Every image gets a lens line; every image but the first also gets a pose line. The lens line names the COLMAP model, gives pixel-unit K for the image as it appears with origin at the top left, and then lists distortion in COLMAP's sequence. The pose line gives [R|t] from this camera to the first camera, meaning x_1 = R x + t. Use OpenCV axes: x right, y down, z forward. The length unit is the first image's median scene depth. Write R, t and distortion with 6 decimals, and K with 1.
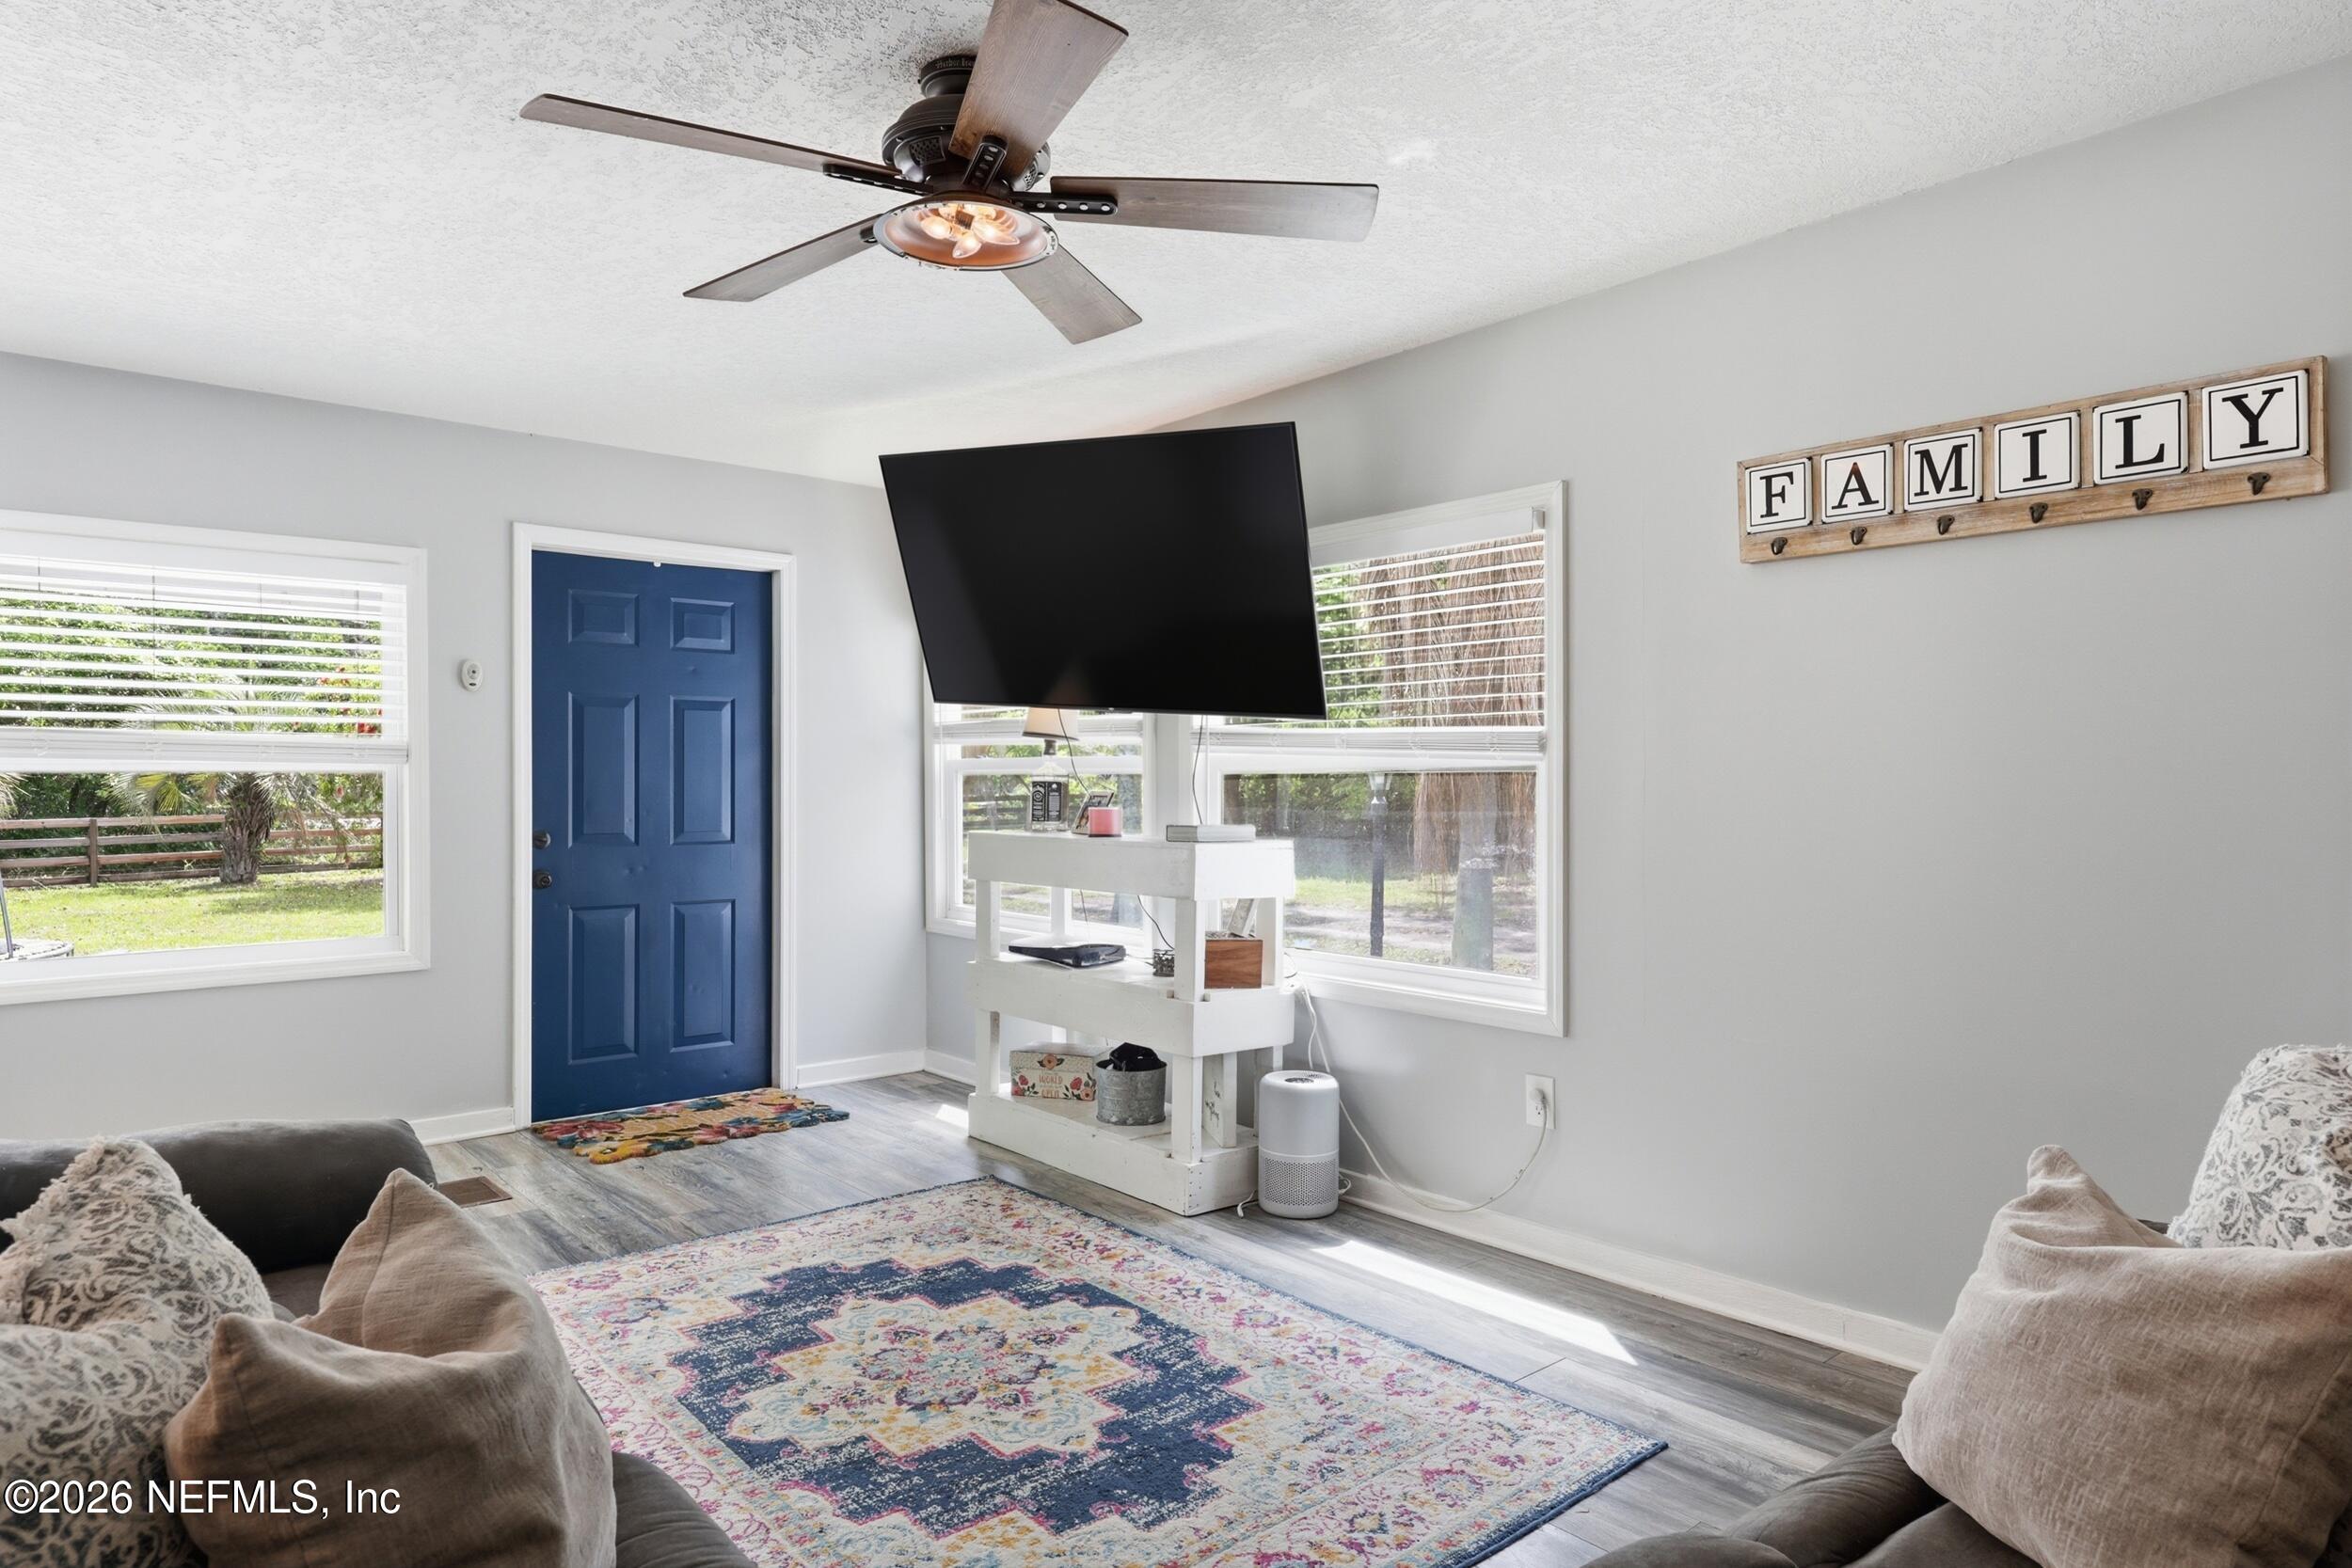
lens RADIAL K [[1369.2, 0, 1176.0], [0, 1369.2, 784.0], [0, 0, 1]] dist [0.001738, 0.000033]
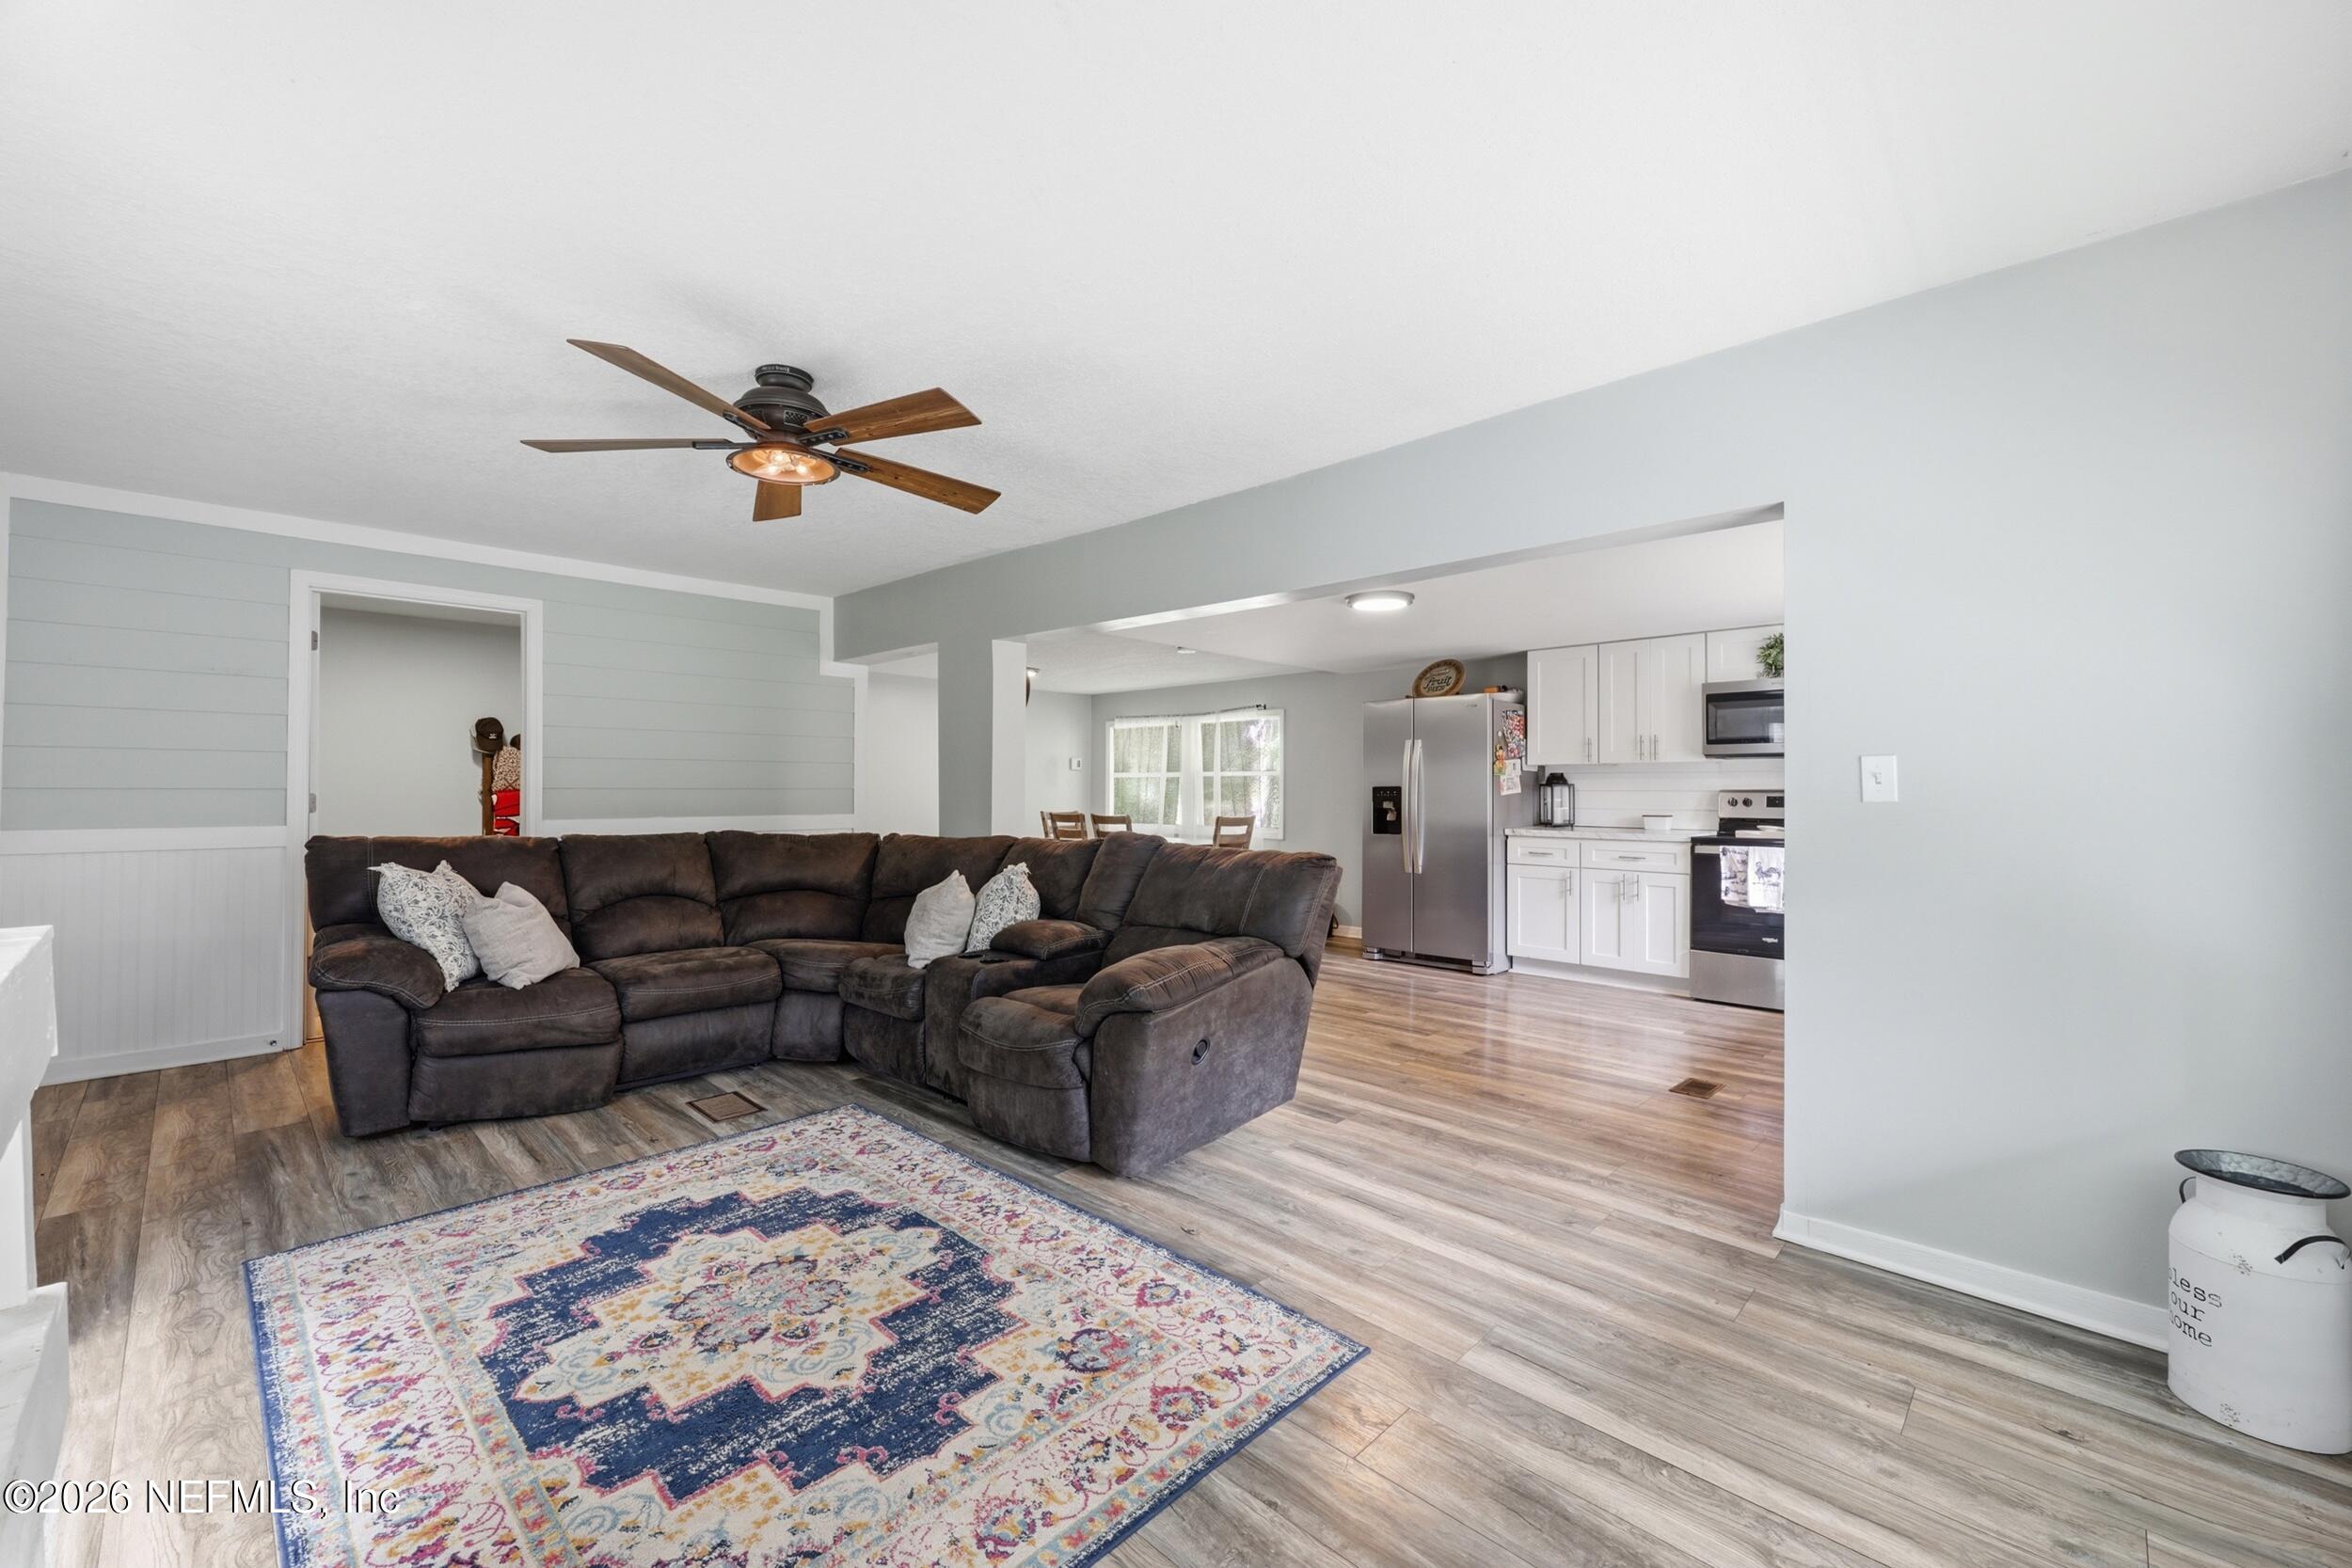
lens RADIAL K [[953.9, 0, 1176.0], [0, 953.9, 784.0], [0, 0, 1]] dist [0.001005, 0.000061]
pose [[-0.995325, -0.002559, -0.096551, -0.400176], [-0.002591, 0.999997, 0.000204, -0.002127], [0.096550, 0.000453, -0.995328, 1.701535]]
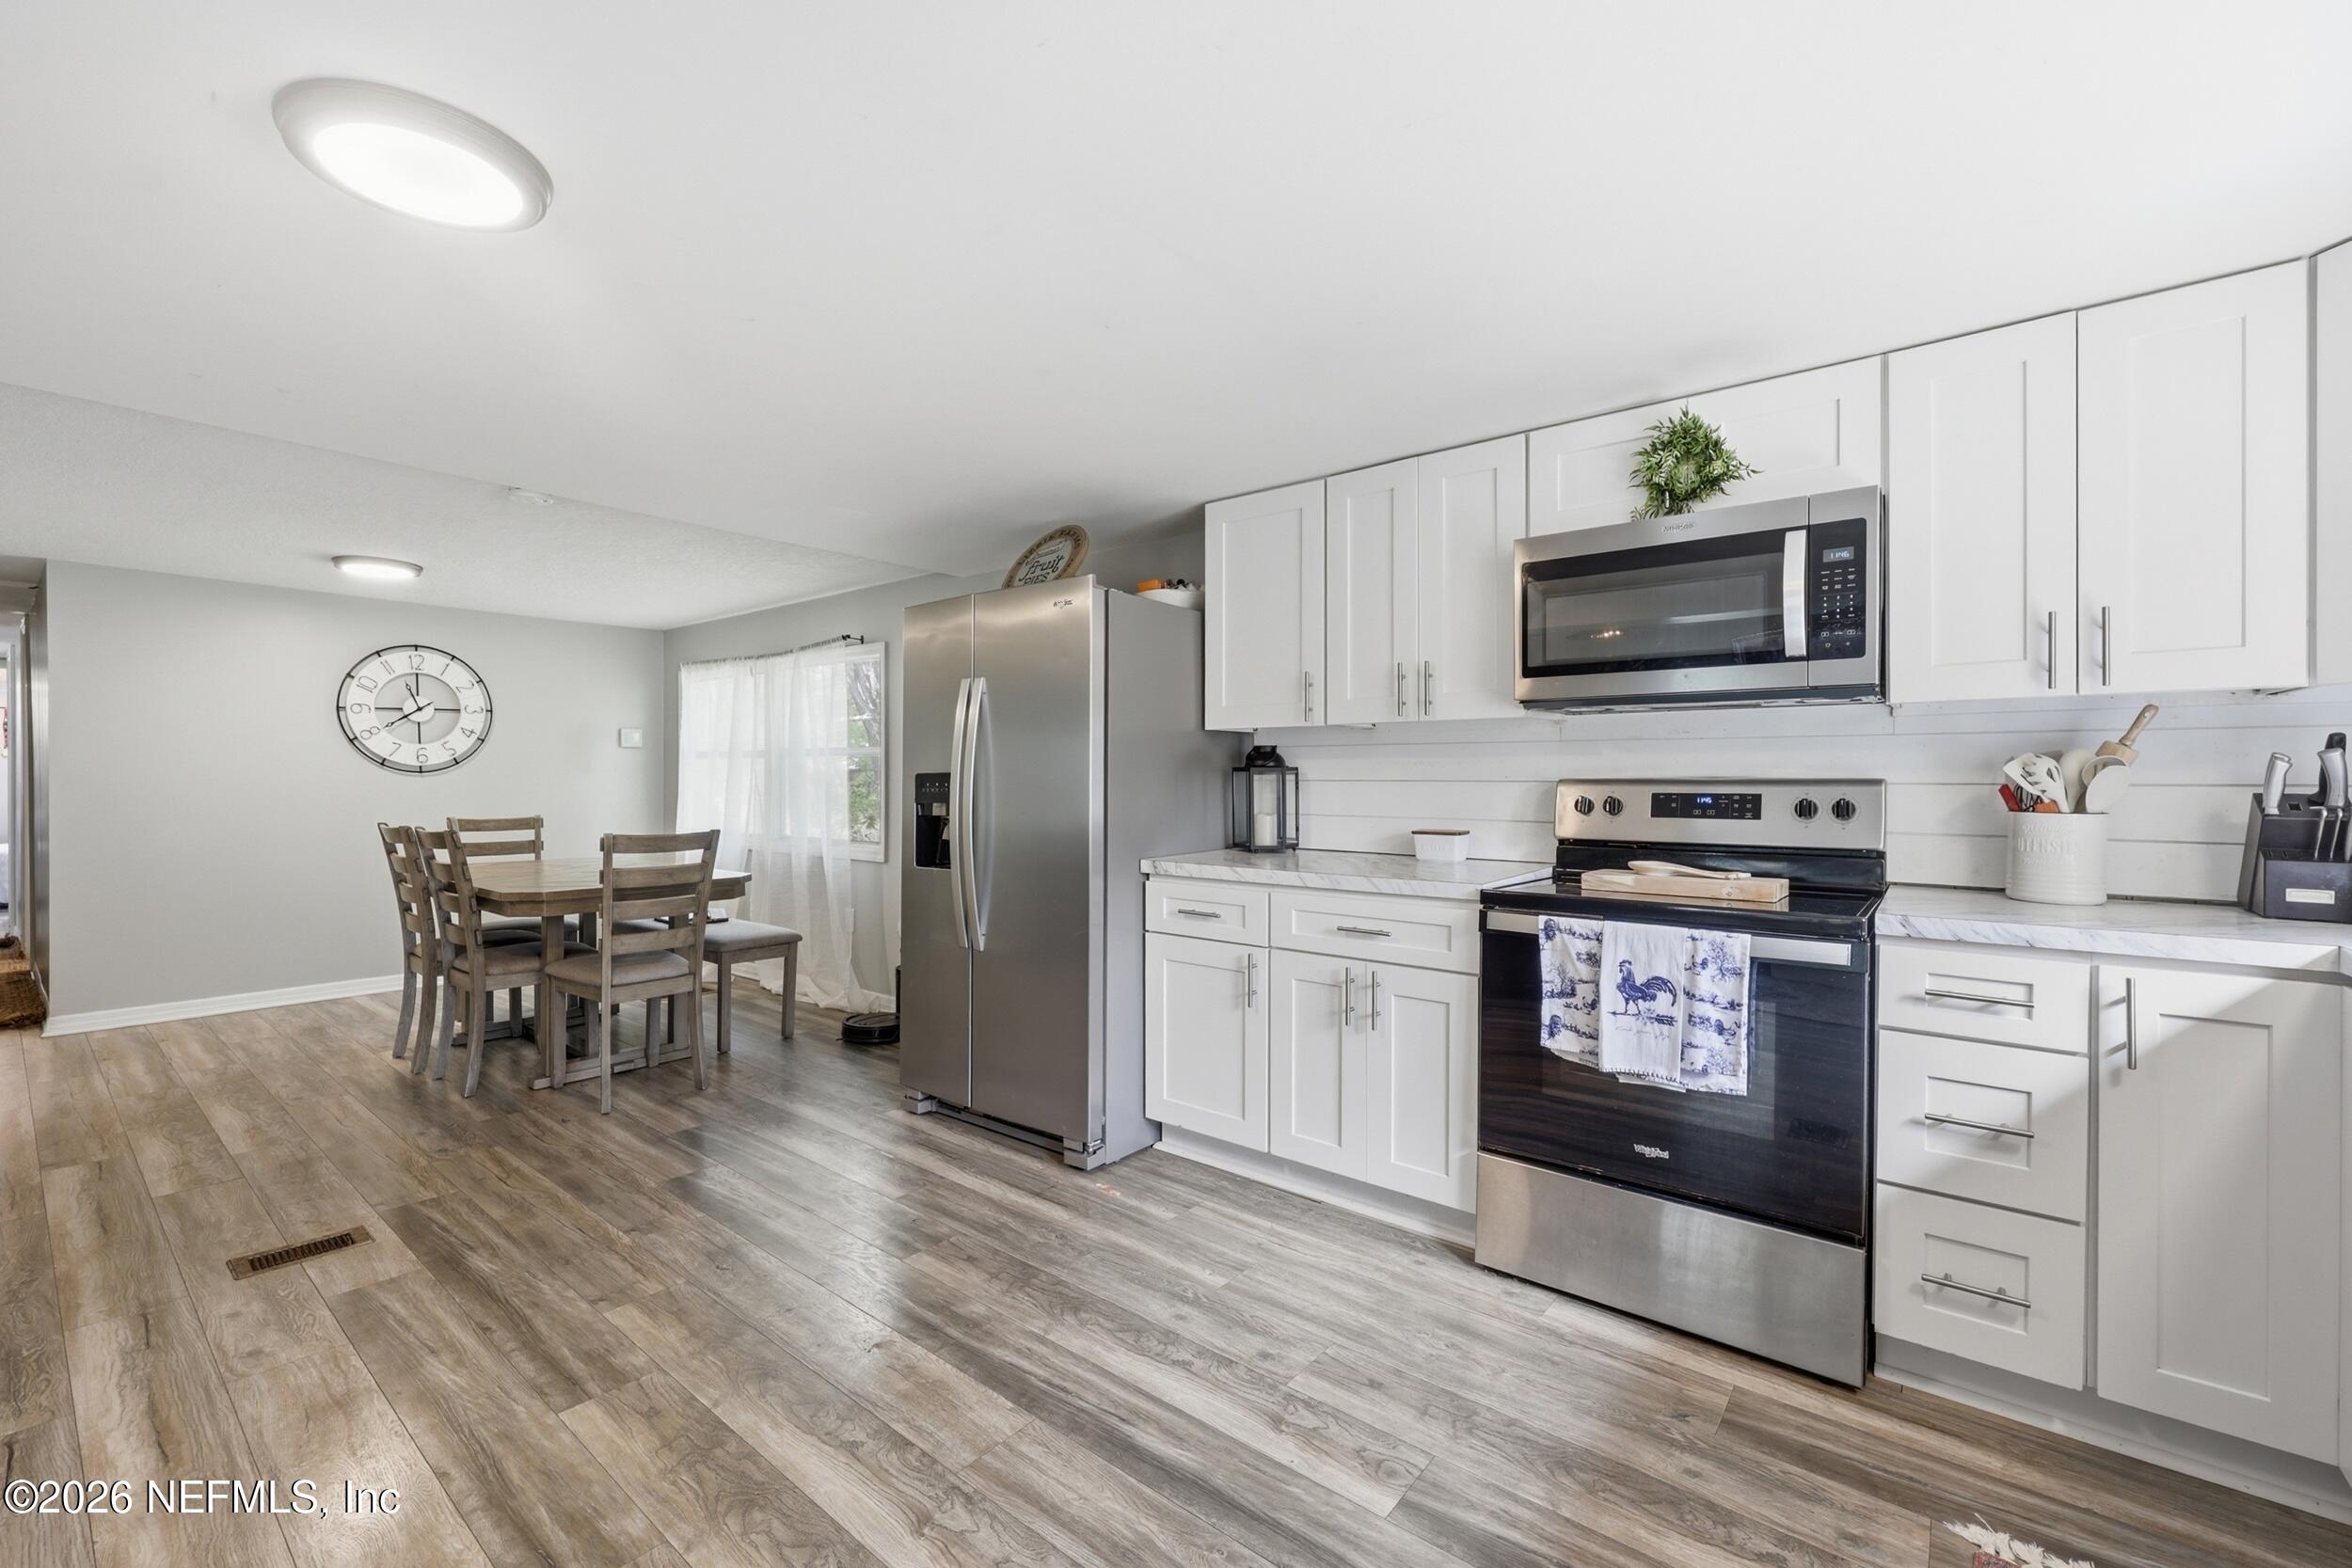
lens RADIAL K [[981.3, 0, 1176.0], [0, 981.3, 784.0], [0, 0, 1]] dist [0.001798, 0.000197]
pose [[-0.984183, 0.000560, -0.177155, -1.169789], [-0.001922, 0.999902, 0.013839, -0.000150], [0.177145, 0.013961, -0.984086, 0.724546]]
